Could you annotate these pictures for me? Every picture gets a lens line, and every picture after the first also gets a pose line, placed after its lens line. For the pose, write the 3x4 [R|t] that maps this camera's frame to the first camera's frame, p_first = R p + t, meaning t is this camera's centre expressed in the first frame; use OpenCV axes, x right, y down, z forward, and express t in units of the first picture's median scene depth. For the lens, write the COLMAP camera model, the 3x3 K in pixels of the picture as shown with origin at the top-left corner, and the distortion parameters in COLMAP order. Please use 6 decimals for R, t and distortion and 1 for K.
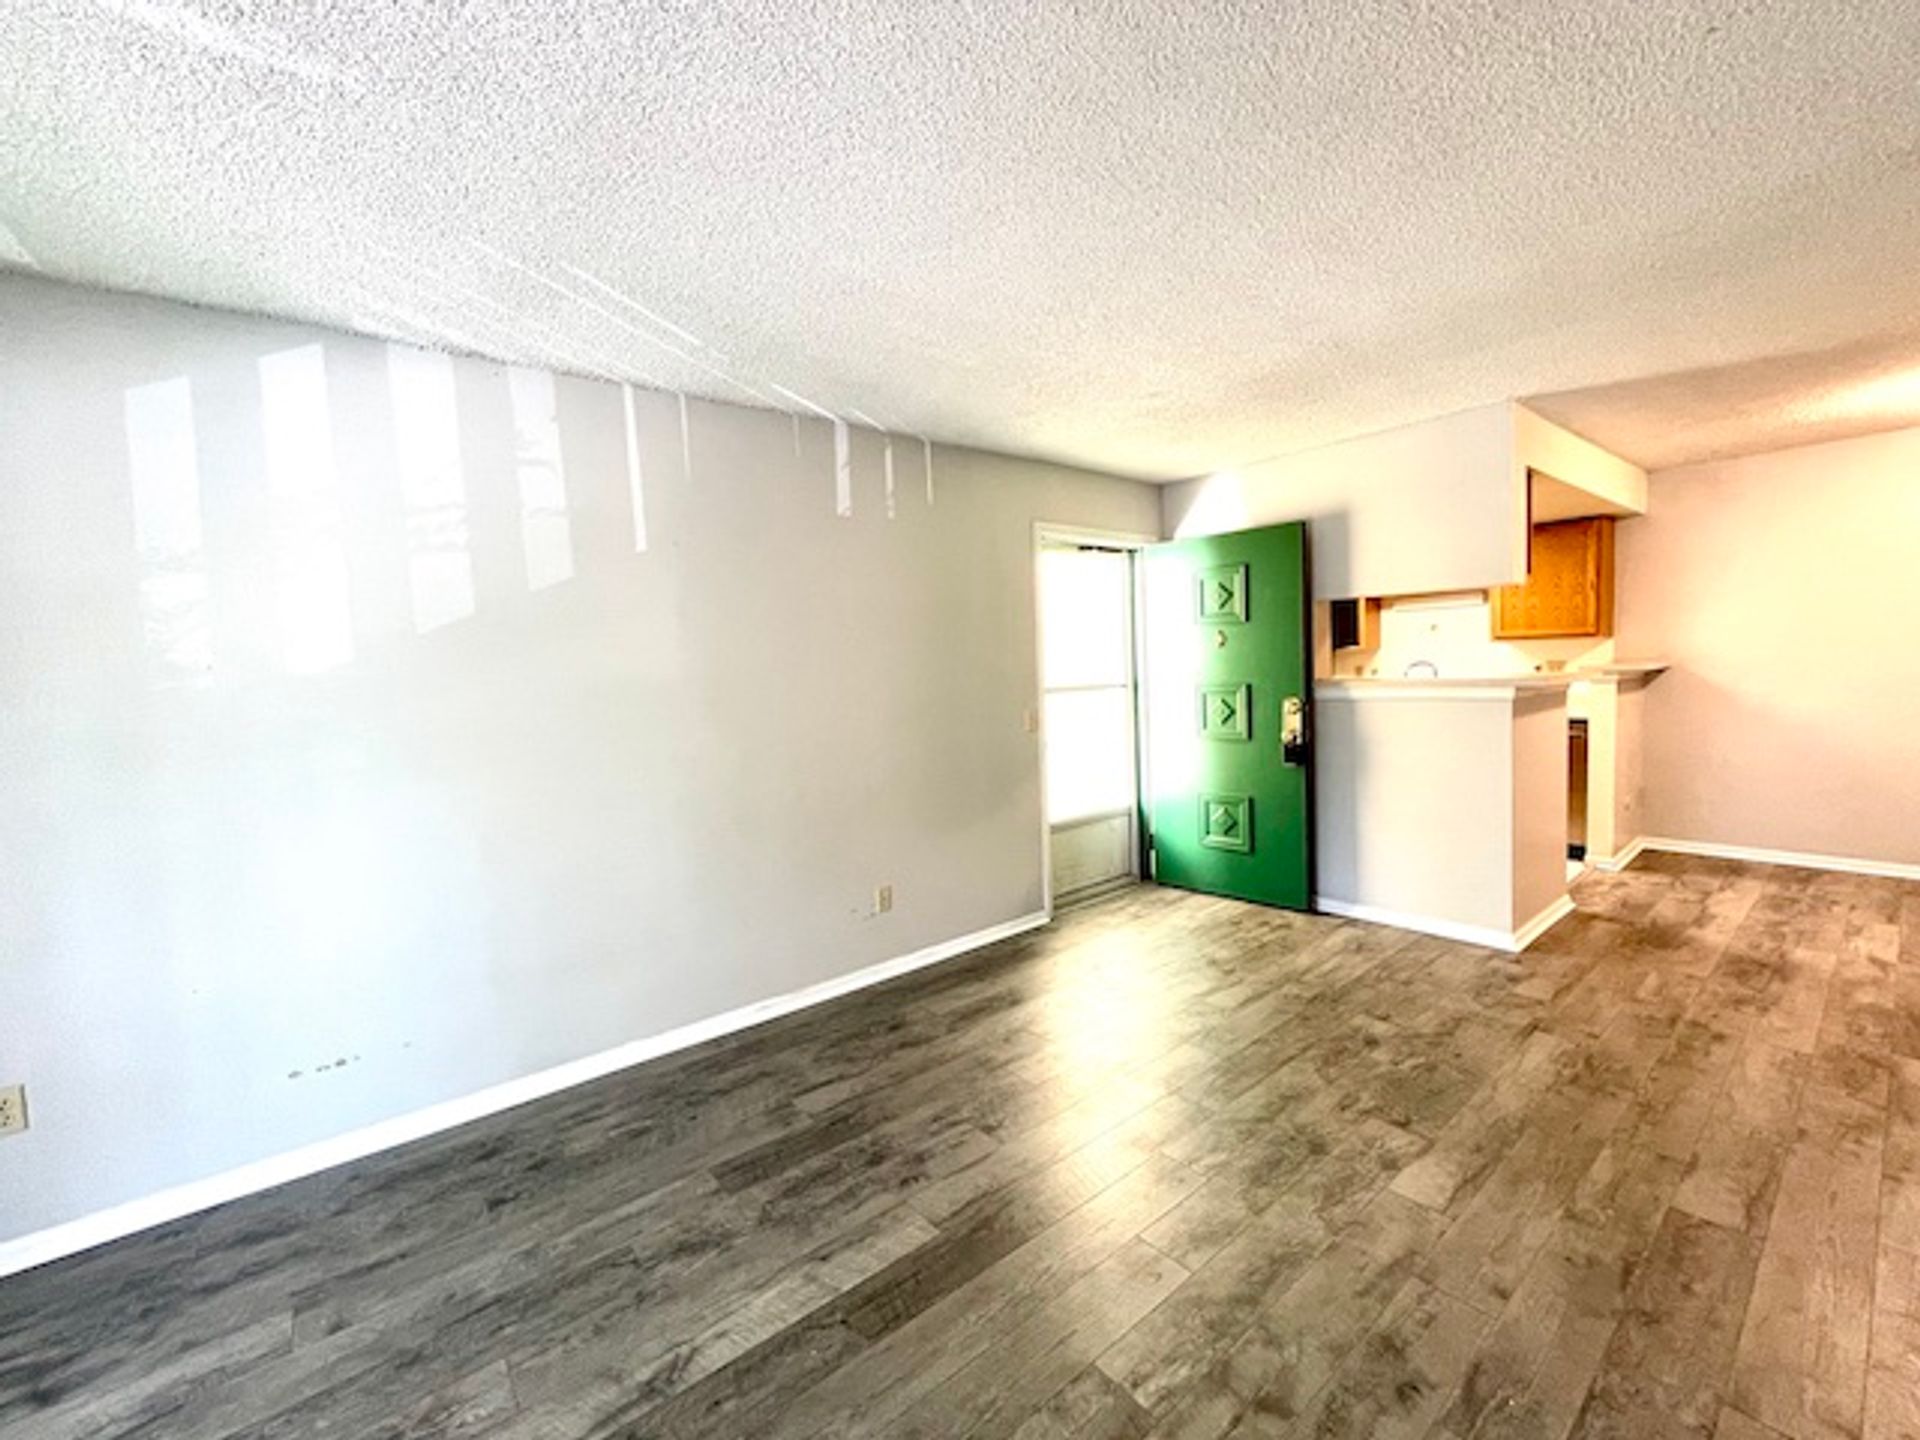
lens RADIAL K [[783.3, 0, 958.3], [0, 783.3, 712.9], [0, 0, 1]] dist [-0.001965, -0.000254]
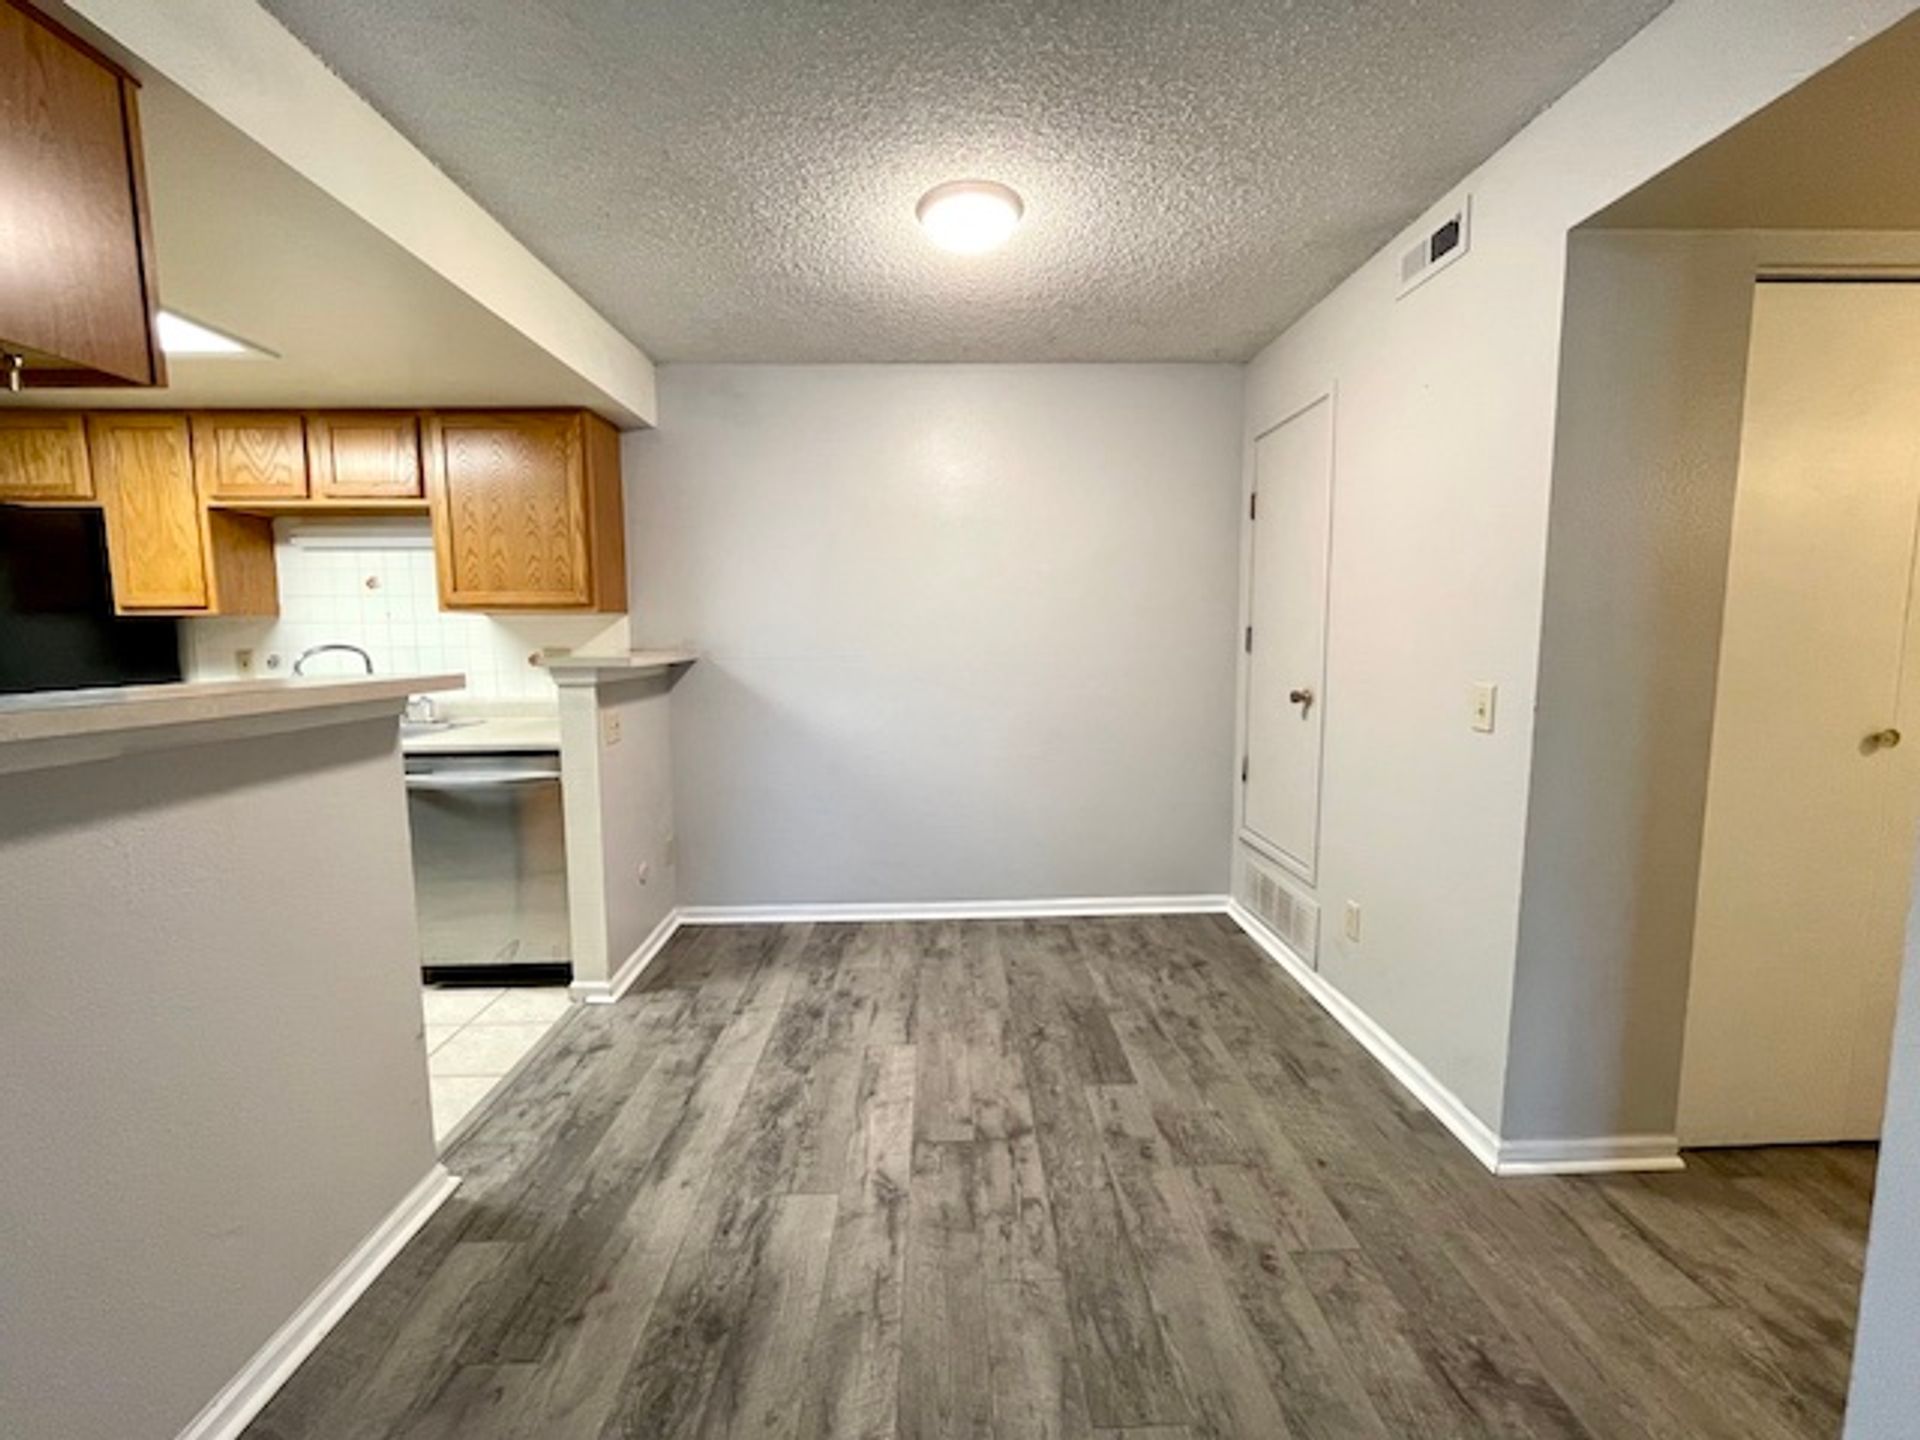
lens RADIAL K [[783.3, 0, 957.5], [0, 783.3, 715.7], [0, 0, 1]] dist [-0.001965, -0.000254]
pose [[0.610970, -0.047658, 0.790218, 0.561889], [0.029246, 0.998864, 0.037630, -0.032230], [-0.791113, 0.000120, 0.611670, 0.443128]]
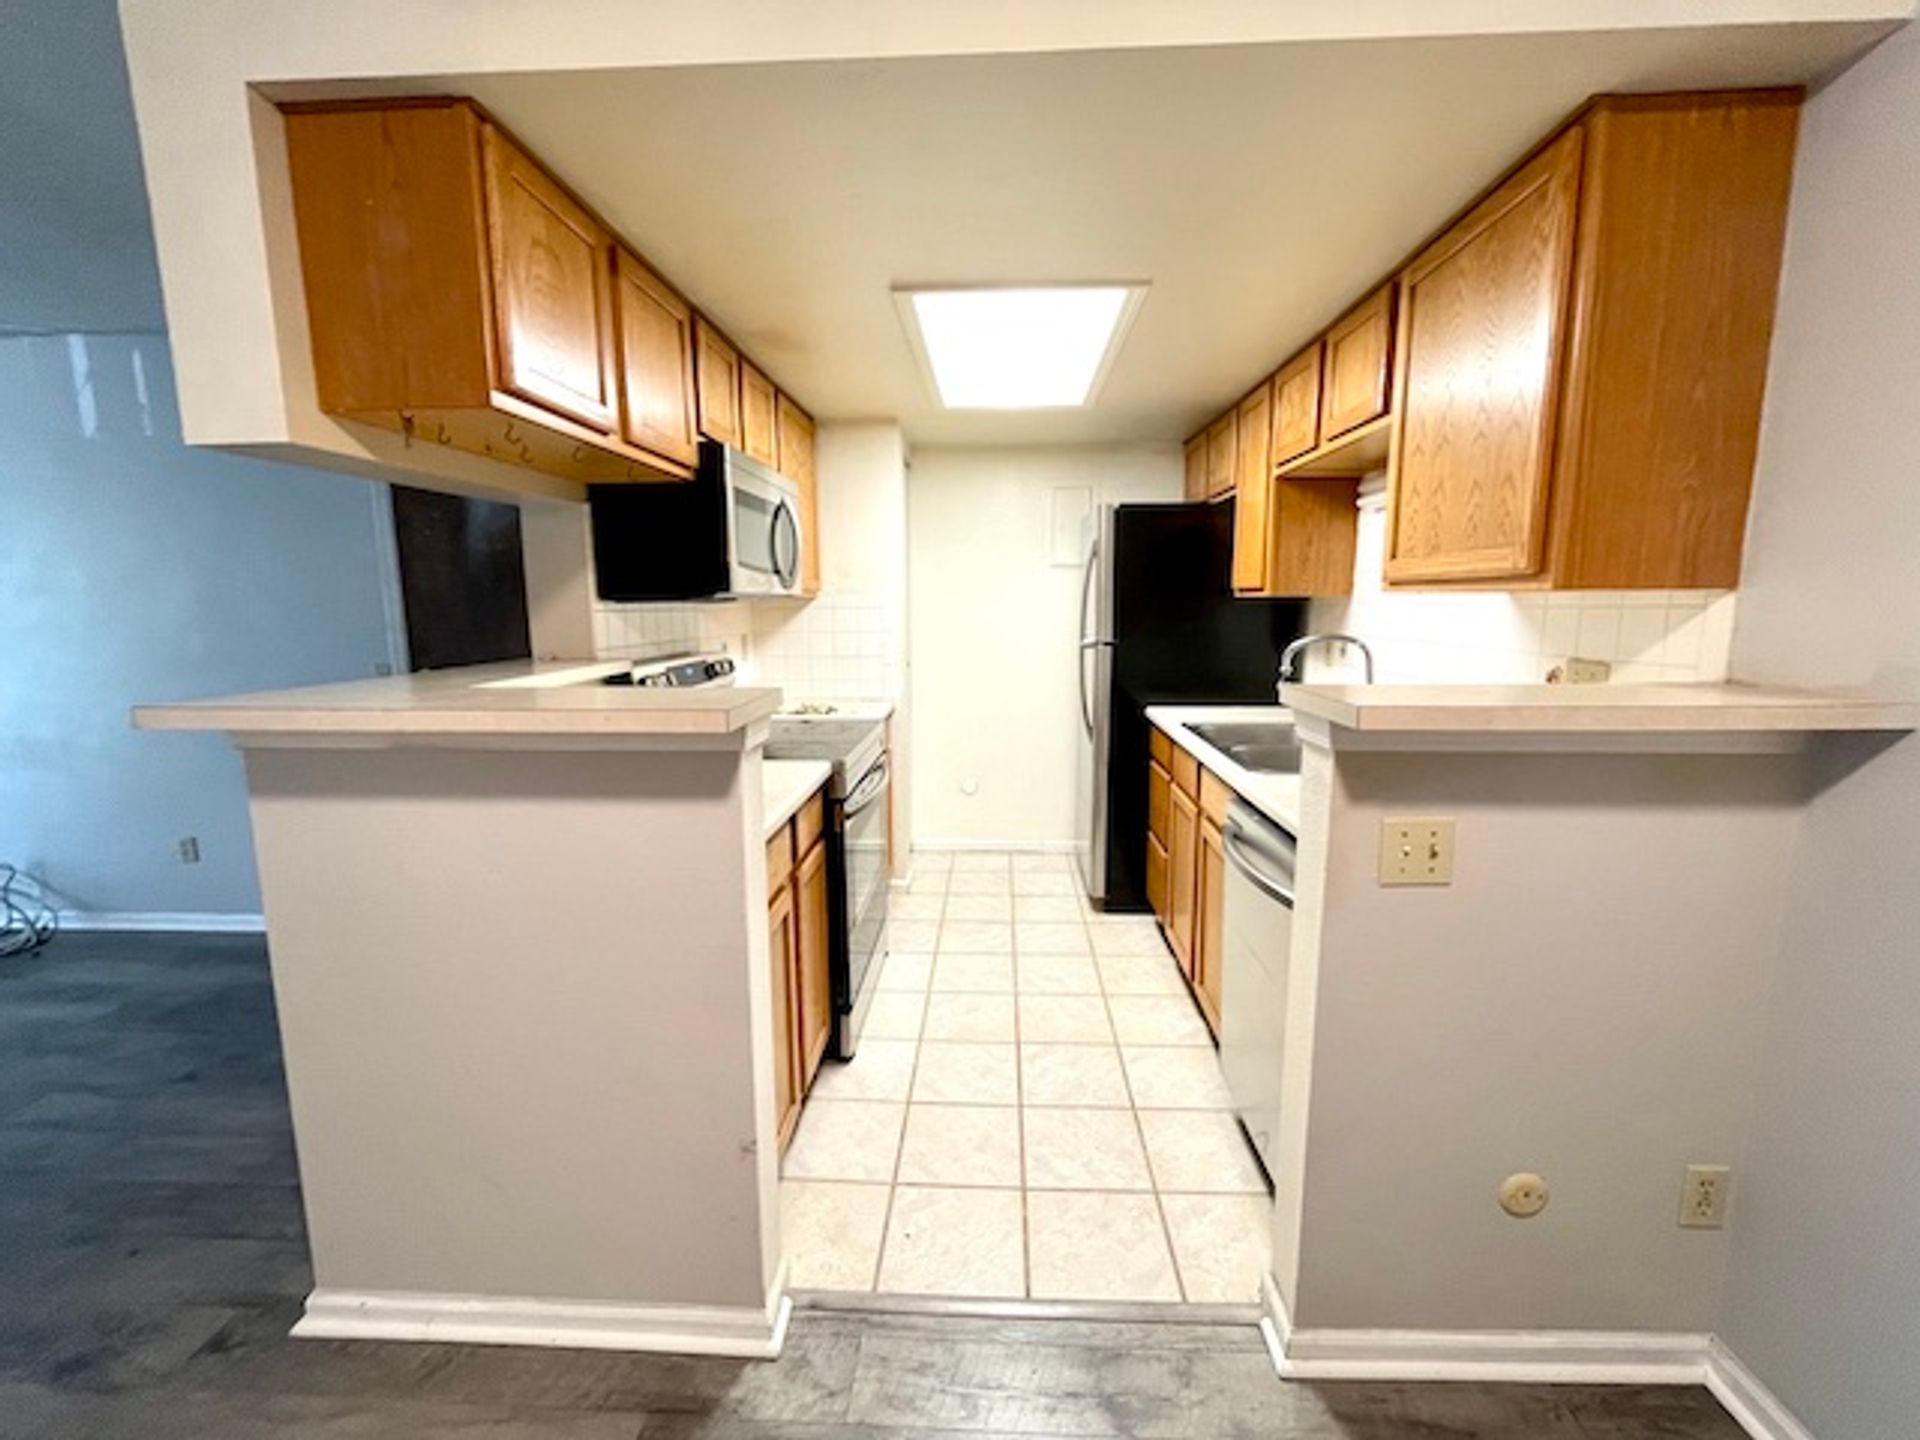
lens RADIAL K [[783.3, 0, 963.4], [0, 783.3, 713.7], [0, 0, 1]] dist [-0.001965, -0.000254]
pose [[0.746026, 0.131207, -0.652863, 0.950217], [-0.067094, 0.990218, 0.122337, -0.080530], [0.662528, -0.047463, 0.747532, 0.733594]]
